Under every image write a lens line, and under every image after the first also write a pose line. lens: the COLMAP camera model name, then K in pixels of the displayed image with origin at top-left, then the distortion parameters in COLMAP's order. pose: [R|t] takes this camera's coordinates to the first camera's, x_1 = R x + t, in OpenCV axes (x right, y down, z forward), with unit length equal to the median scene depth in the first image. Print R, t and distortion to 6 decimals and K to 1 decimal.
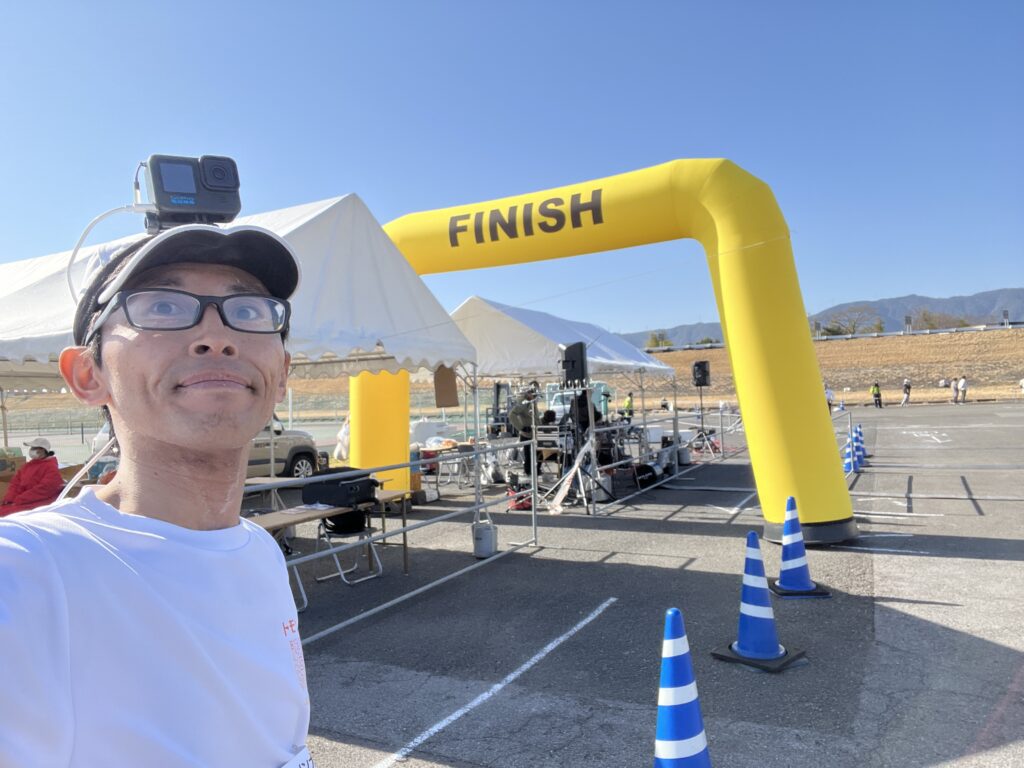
lens RADIAL K [[693.7, 0, 508.3], [0, 693.7, 387.4], [0, 0, 1]] dist [0.008805, -0.012791]
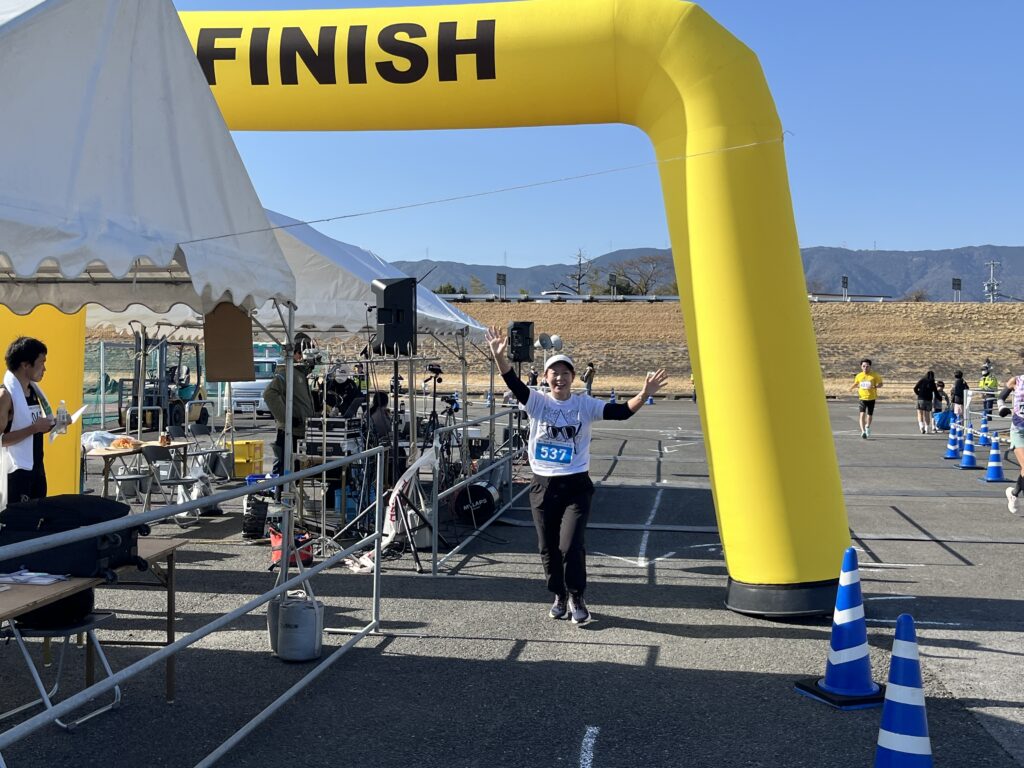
lens RADIAL K [[1101.8, 0, 507.9], [0, 1101.8, 376.5], [0, 0, 1]] dist [0.029174, 0.000000]
pose [[0.935009, 0.044284, 0.351848, -0.160019], [-0.051400, 0.998619, 0.010903, 0.003683], [-0.350879, -0.028279, 0.935994, 0.107850]]
